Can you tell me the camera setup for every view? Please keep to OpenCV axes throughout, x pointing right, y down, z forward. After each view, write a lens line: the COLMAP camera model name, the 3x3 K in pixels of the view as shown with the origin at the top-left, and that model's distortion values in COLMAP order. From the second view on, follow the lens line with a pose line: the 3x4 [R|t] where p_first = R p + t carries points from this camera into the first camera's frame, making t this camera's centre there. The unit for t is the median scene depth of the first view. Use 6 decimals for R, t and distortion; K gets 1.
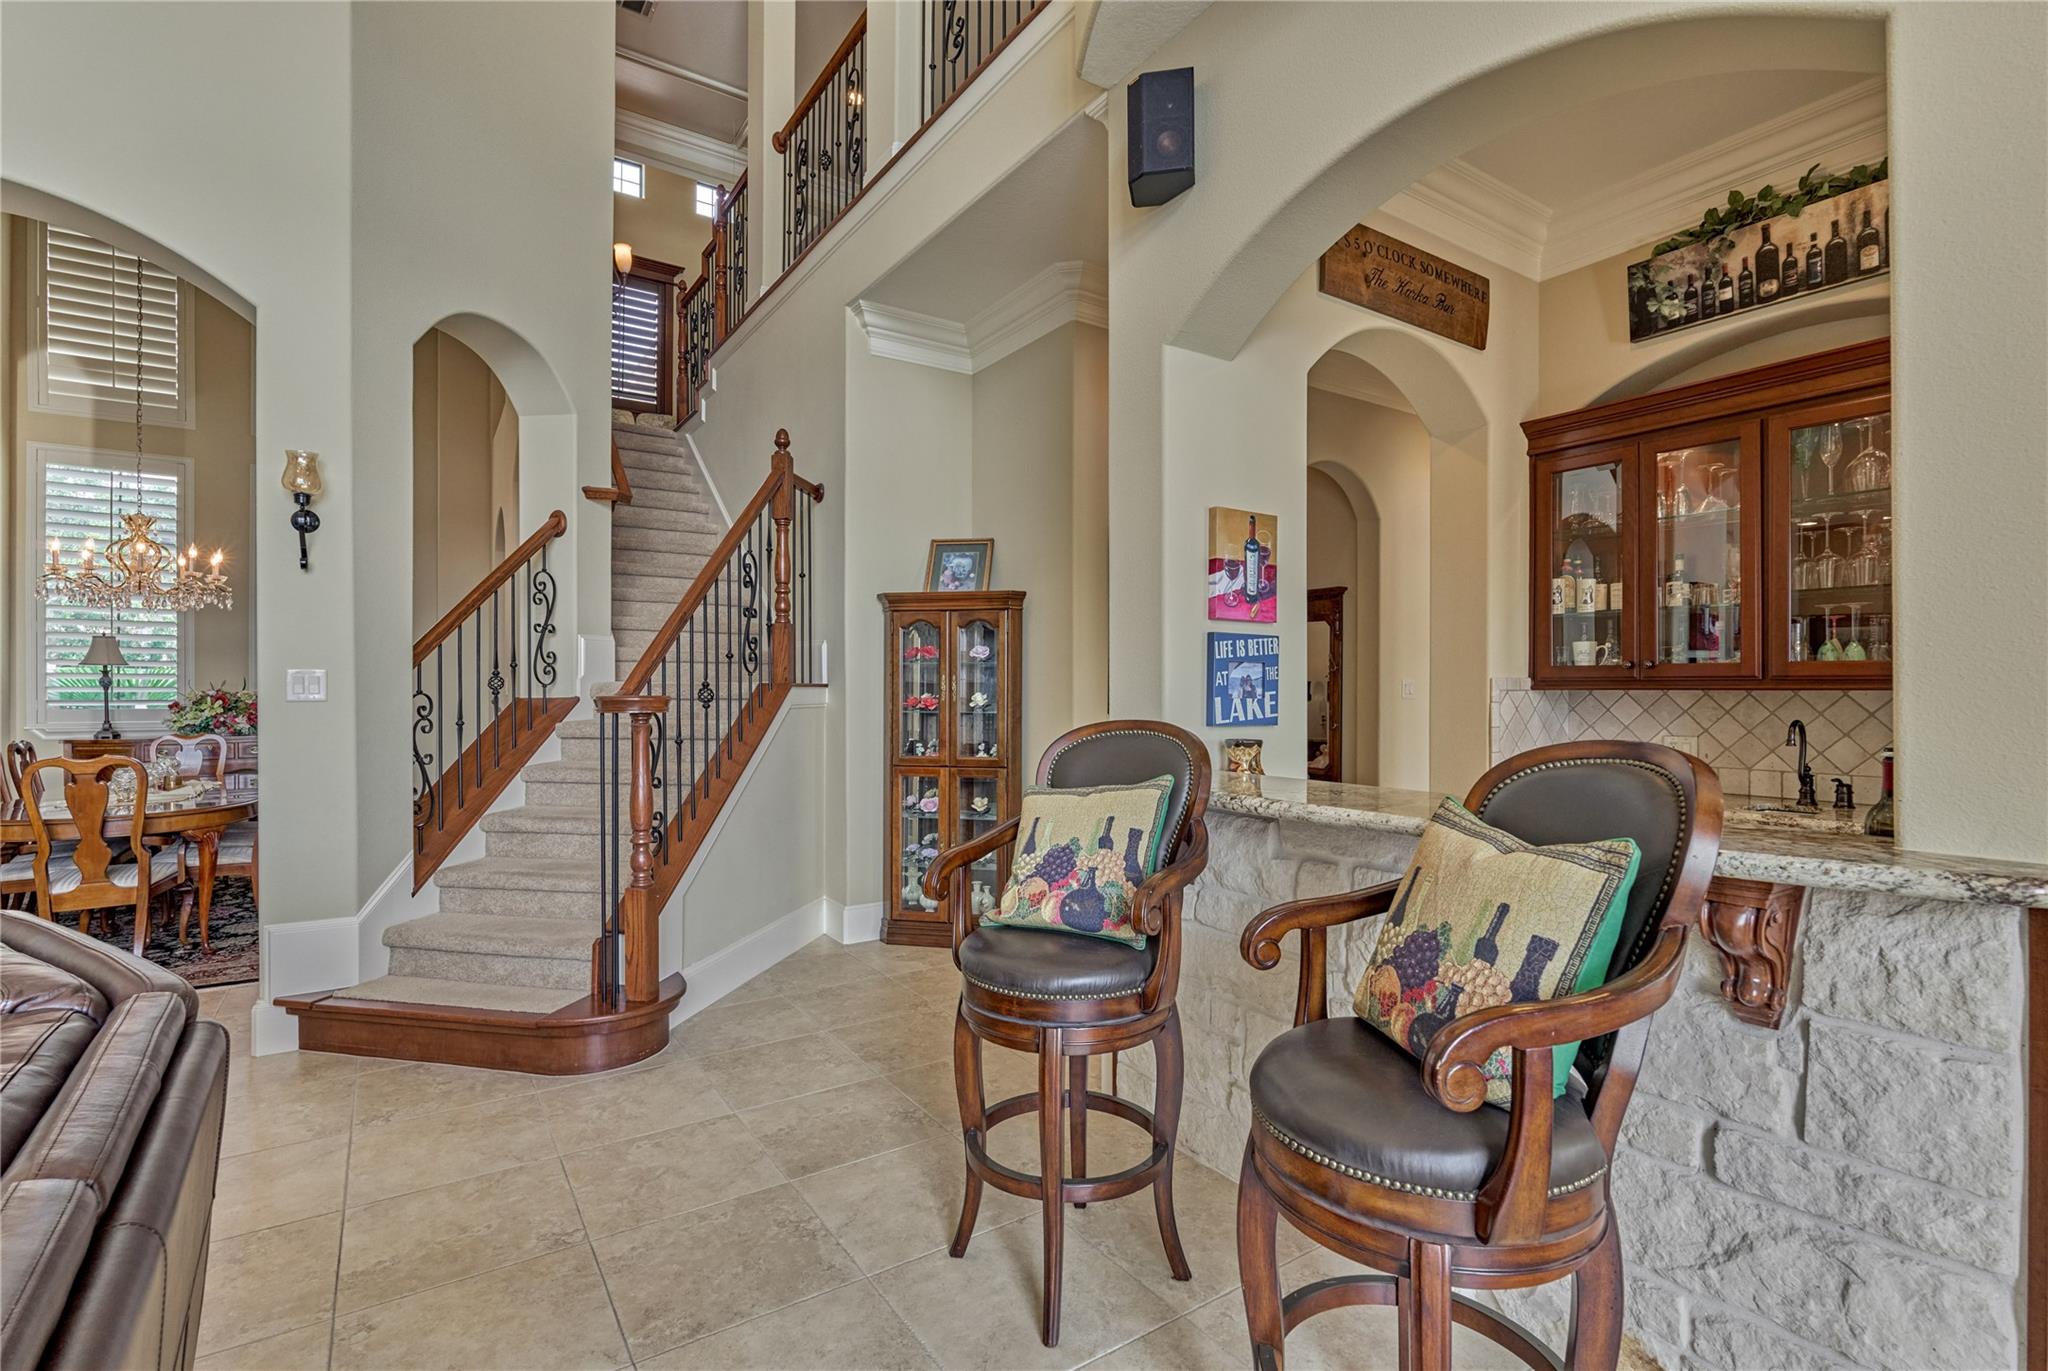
lens RADIAL K [[942.9, 0, 1028.1], [0, 942.9, 688.3], [0, 0, 1]] dist [-0.004500, -0.000340]
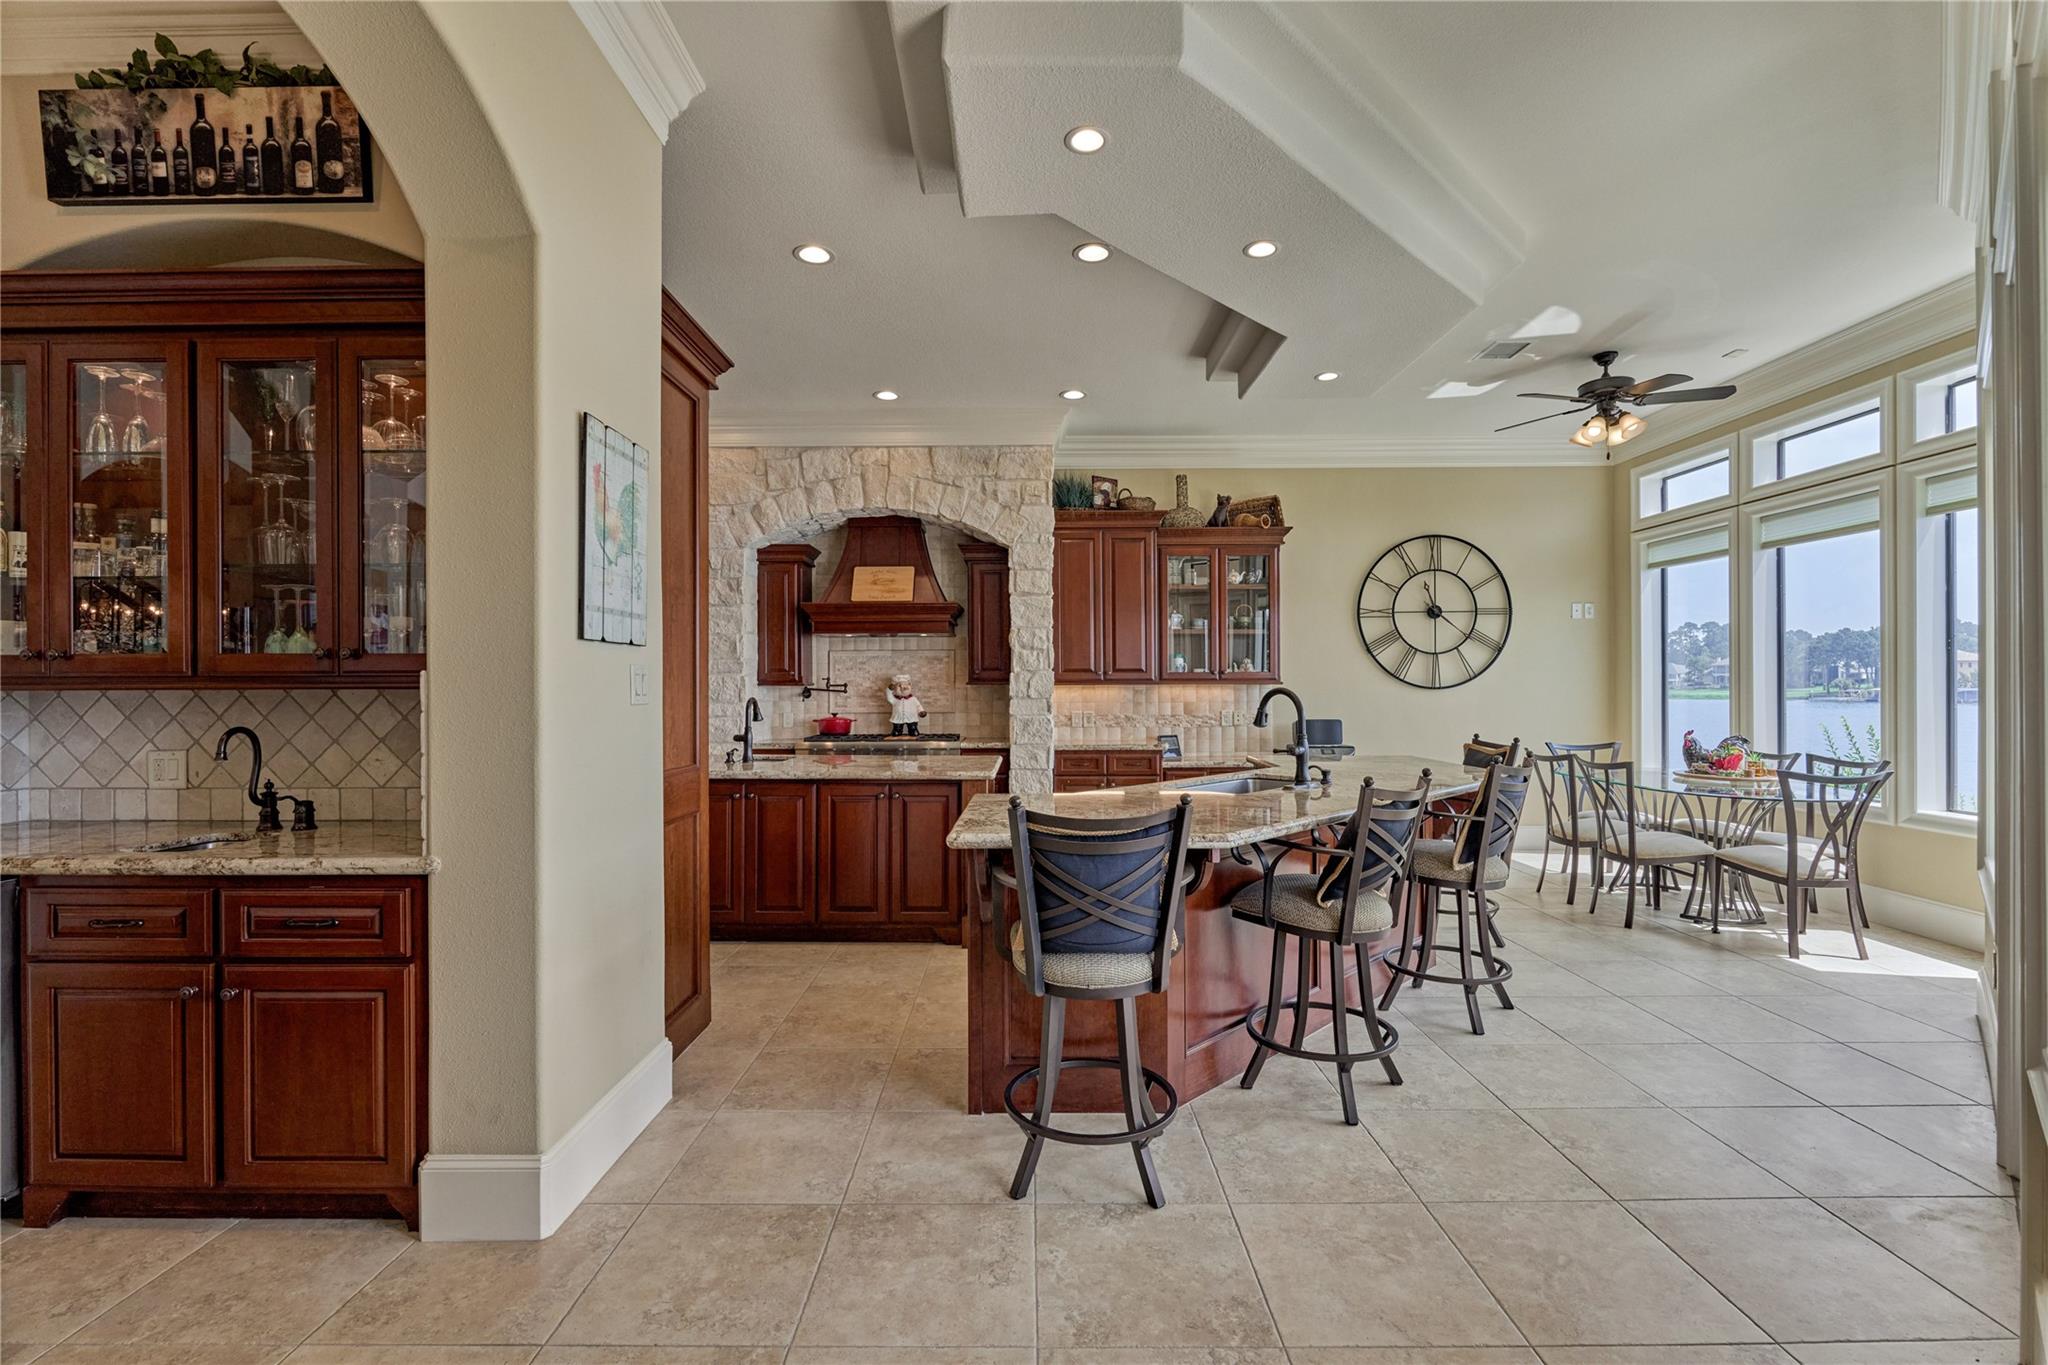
lens RADIAL K [[888.9, 0, 1024.7], [0, 888.9, 685.4], [0, 0, 1]] dist [-0.005273, -0.000344]
pose [[0.565332, -0.002404, 0.824860, 0.553808], [0.003843, 0.999993, 0.000280, 0.000568], [-0.824855, 0.003012, 0.565337, 0.019424]]
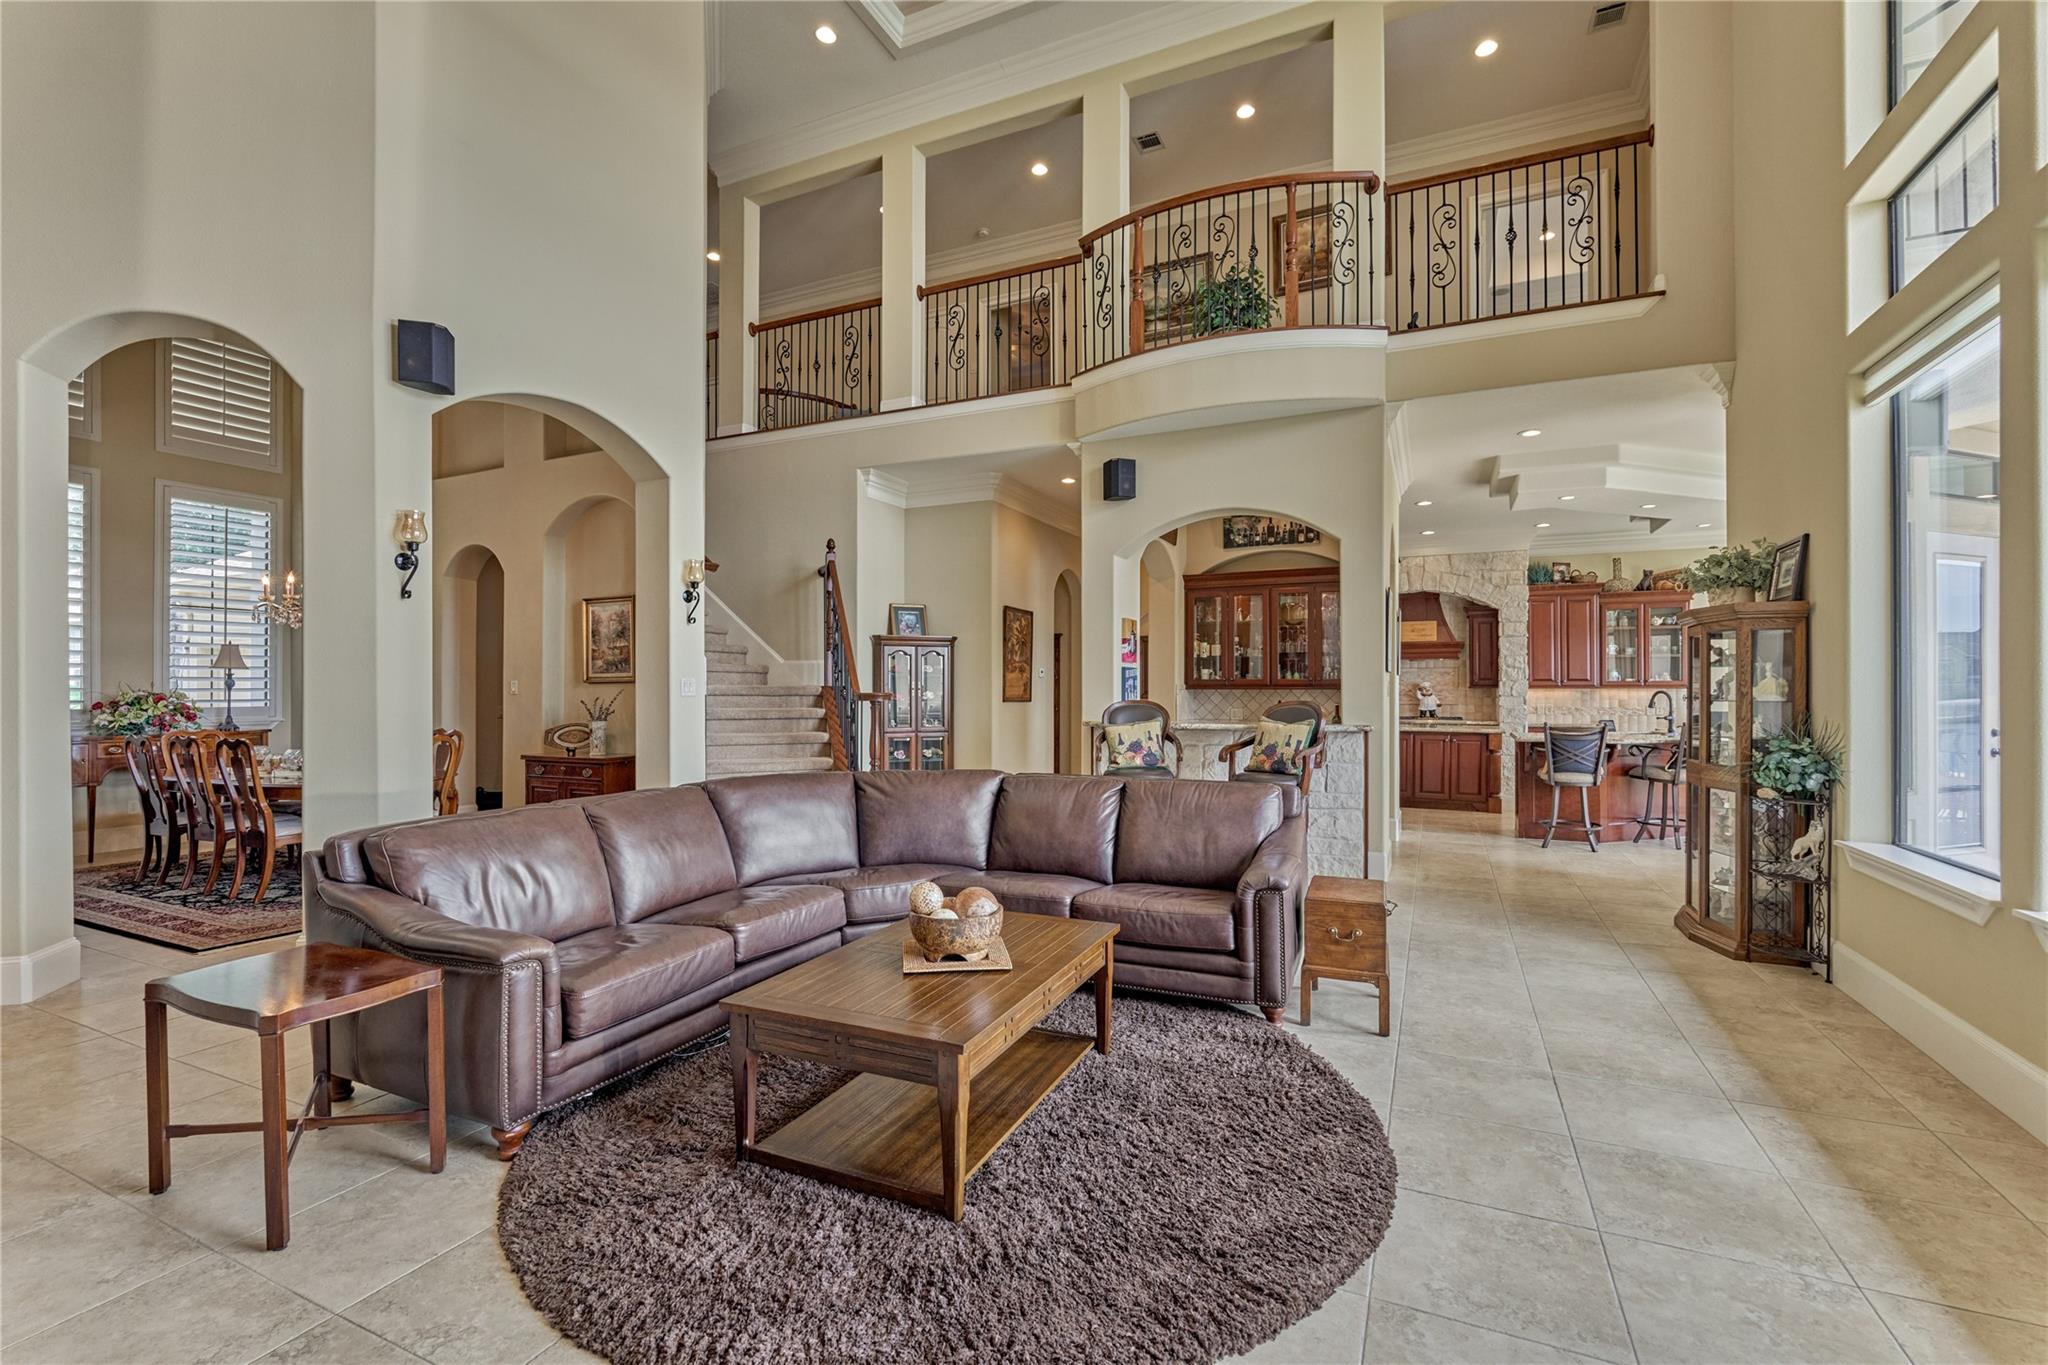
lens RADIAL K [[888.9, 0, 1024.7], [0, 888.9, 685.4], [0, 0, 1]] dist [-0.005273, -0.000344]
pose [[0.858138, 0.001293, 0.513418, -1.101196], [0.000336, 0.999995, -0.003080, -0.001645], [-0.513419, 0.002816, 0.858133, -0.805063]]
